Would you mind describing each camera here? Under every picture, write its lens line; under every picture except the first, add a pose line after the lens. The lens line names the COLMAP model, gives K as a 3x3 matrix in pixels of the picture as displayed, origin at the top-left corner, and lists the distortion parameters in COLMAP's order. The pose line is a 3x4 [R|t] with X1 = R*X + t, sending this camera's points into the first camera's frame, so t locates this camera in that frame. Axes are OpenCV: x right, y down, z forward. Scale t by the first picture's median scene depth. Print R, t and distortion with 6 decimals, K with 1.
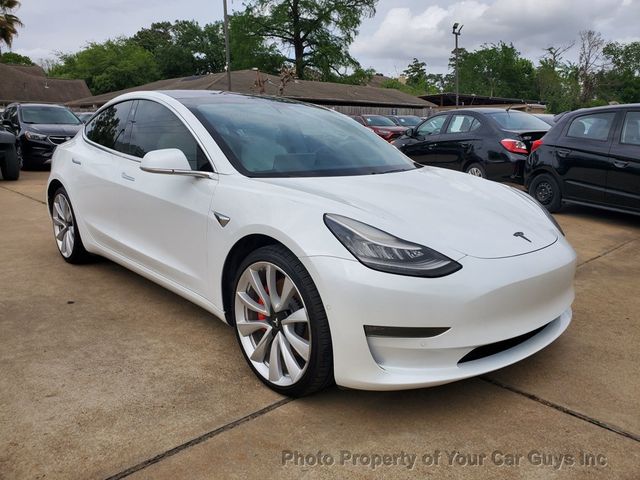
lens RADIAL K [[498.4, 0, 321.7], [0, 498.4, 237.0], [0, 0, 1]] dist [0.002616, 0.015723]
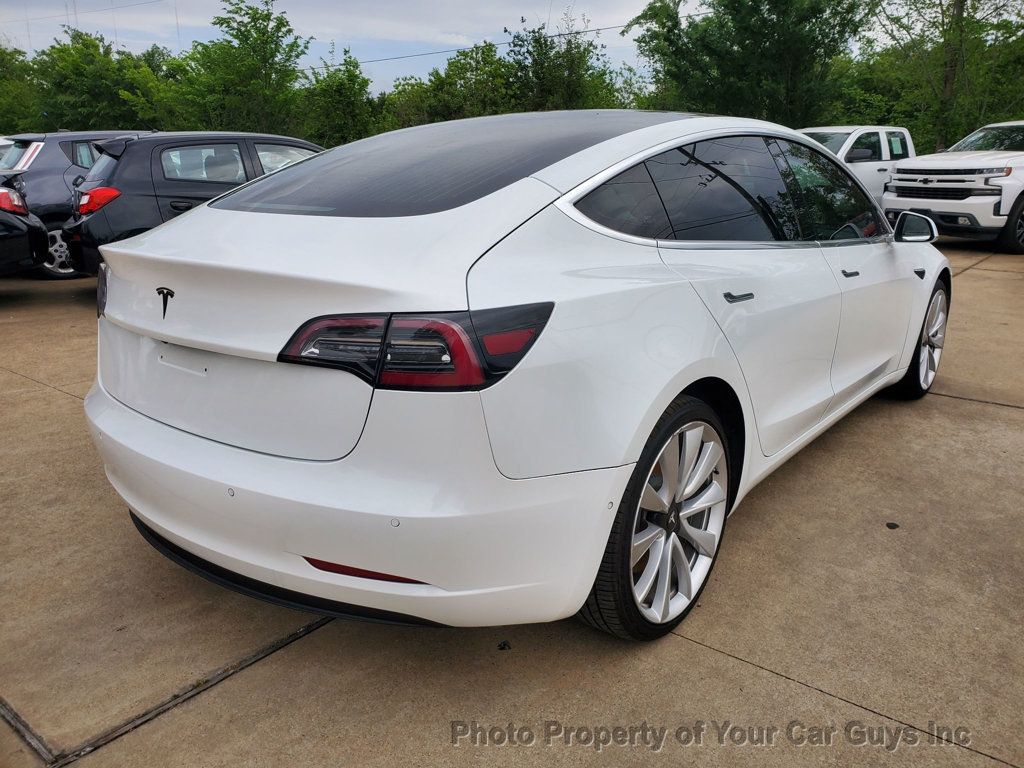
lens RADIAL K [[797.4, 0, 516.7], [0, 797.4, 381.6], [0, 0, 1]] dist [0.002616, 0.015723]
pose [[-0.147515, -0.274398, 0.950234, -0.444855], [0.210174, 0.930106, 0.301213, -0.129665], [-0.966471, 0.244148, -0.079533, 0.520502]]
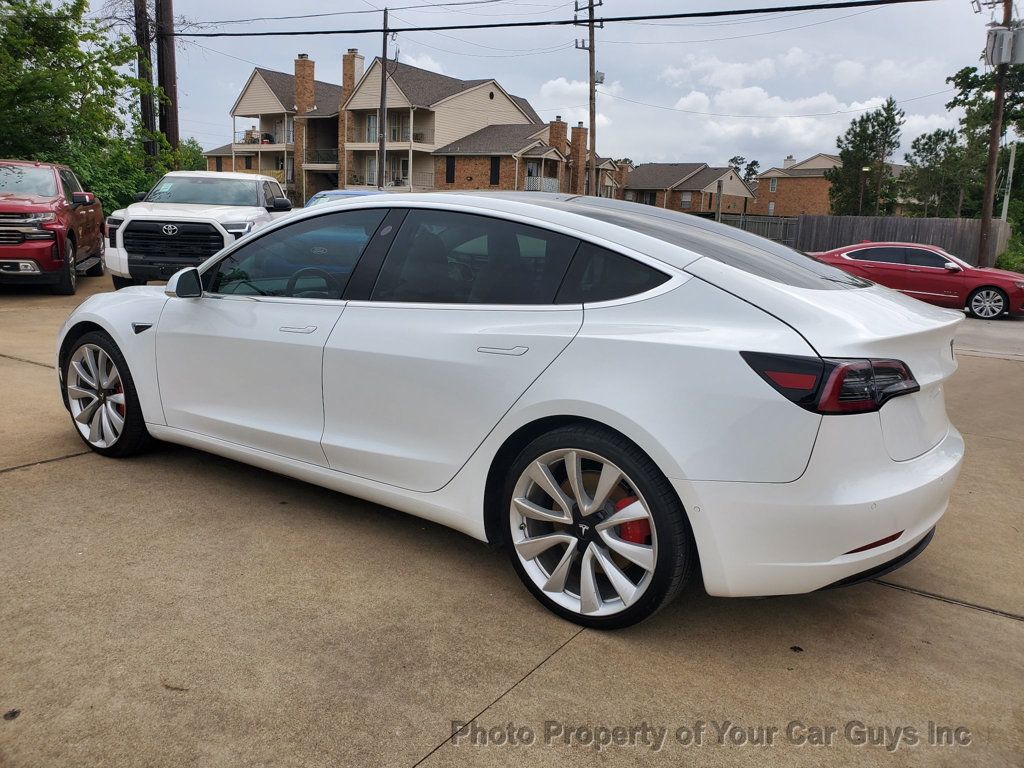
lens RADIAL K [[797.4, 0, 520.2], [0, 797.4, 384.8], [0, 0, 1]] dist [0.002616, 0.015723]
pose [[-0.972978, -0.003701, -0.230866, -0.009608], [-0.098671, 0.910639, 0.401250, -0.197925], [0.208751, 0.413187, -0.886397, 0.821070]]
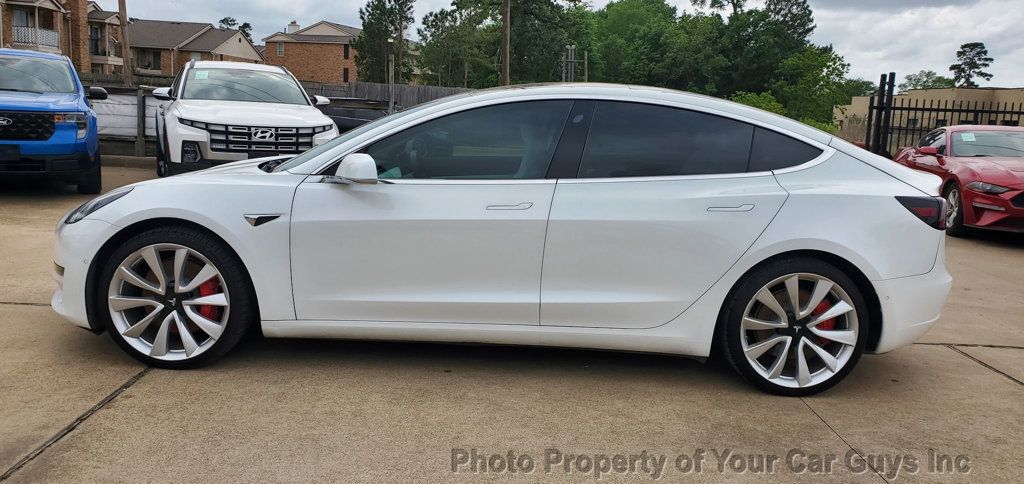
lens RADIAL K [[794.2, 0, 522.8], [0, 794.2, 256.9], [0, 0, 1]] dist [0.024821, -0.014787]
pose [[-0.666705, 0.092303, -0.739584, 0.293673], [-0.218948, 0.924265, 0.312724, -0.169386], [0.712437, 0.370425, -0.596003, 0.723569]]
